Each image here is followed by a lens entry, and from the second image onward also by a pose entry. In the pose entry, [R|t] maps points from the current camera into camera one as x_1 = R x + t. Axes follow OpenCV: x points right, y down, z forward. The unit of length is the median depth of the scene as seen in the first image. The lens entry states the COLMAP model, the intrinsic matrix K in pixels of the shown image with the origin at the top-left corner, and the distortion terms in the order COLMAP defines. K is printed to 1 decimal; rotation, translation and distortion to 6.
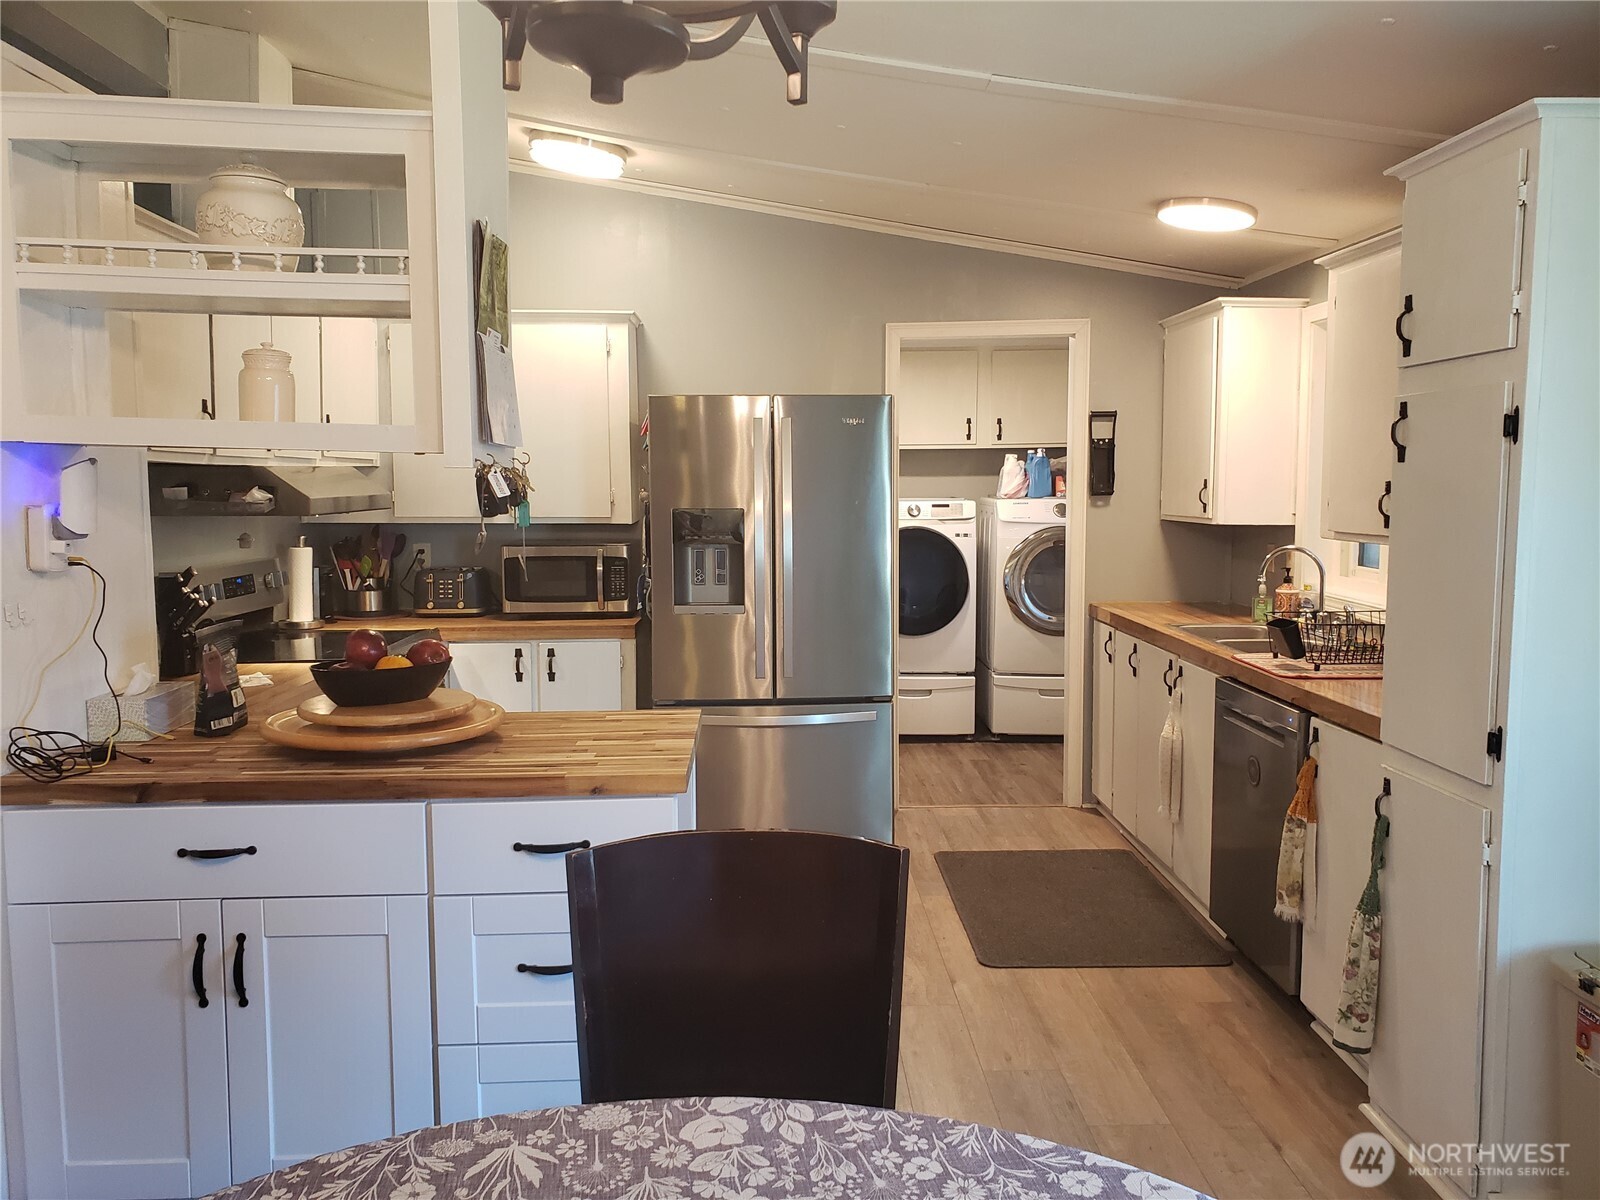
lens RADIAL K [[1234.8, 0, 788.4], [0, 1234.8, 591.2], [0, 0, 1]] dist [0.031984, -0.018102]
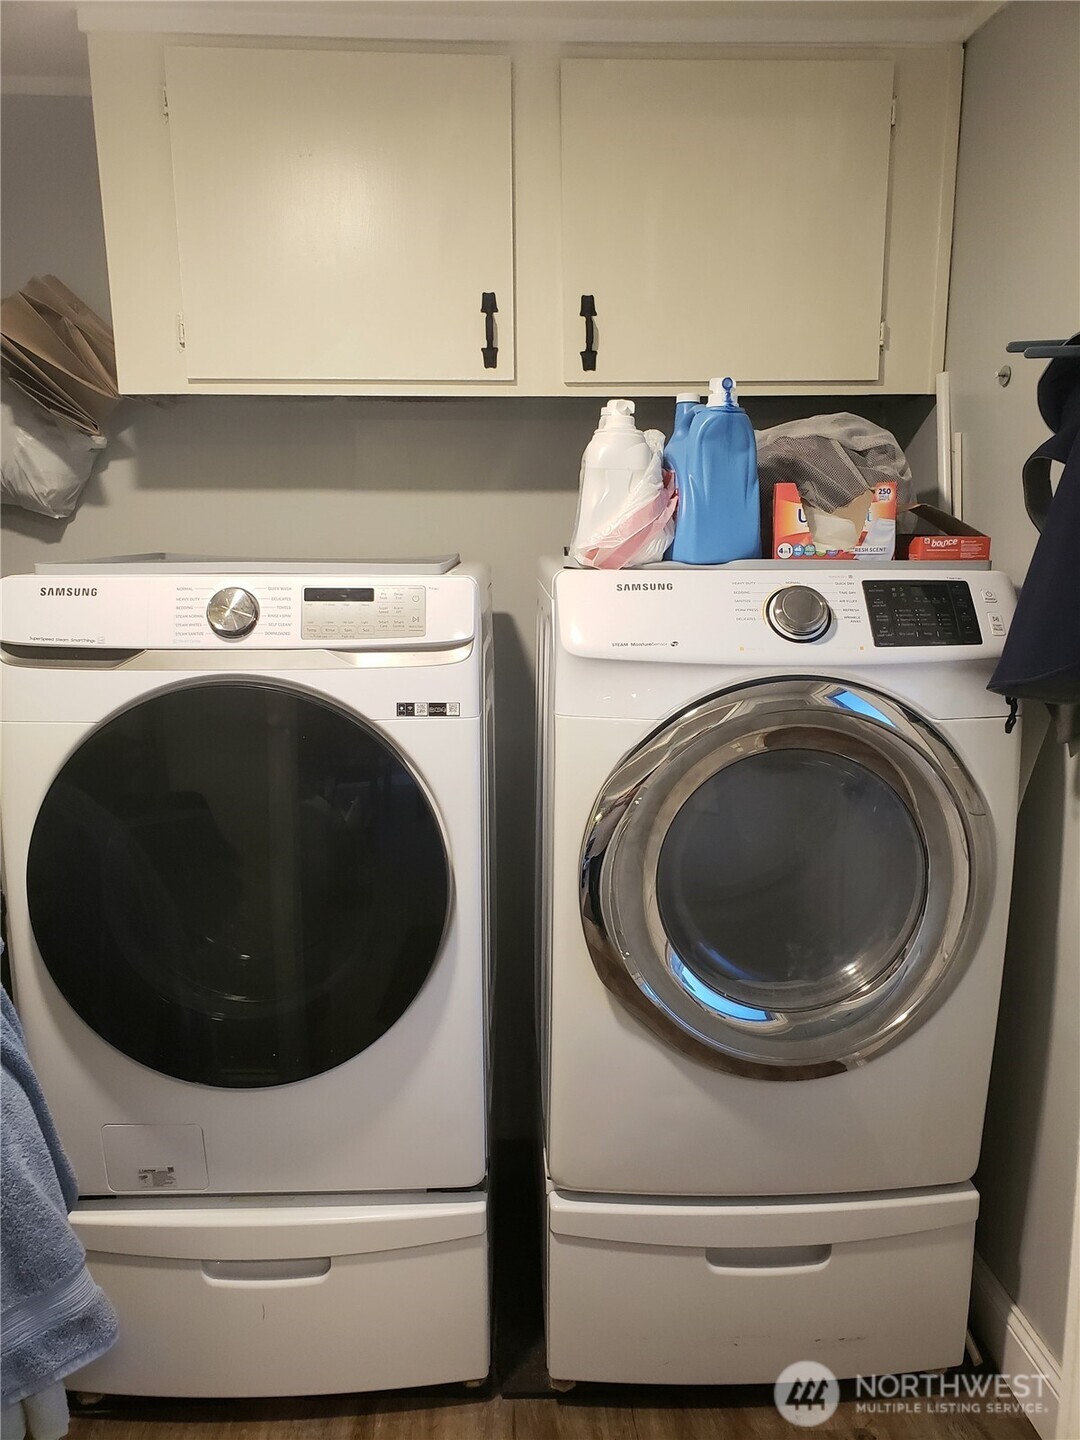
lens RADIAL K [[1111.3, 0, 551.4], [0, 1111.3, 720.6], [0, 0, 1]] dist [0.031984, -0.018102]
pose [[0.998184, -0.007333, 0.059793, 0.151789], [0.002008, 0.996063, 0.088628, -0.062878], [-0.060207, -0.088347, 0.994269, 0.754231]]
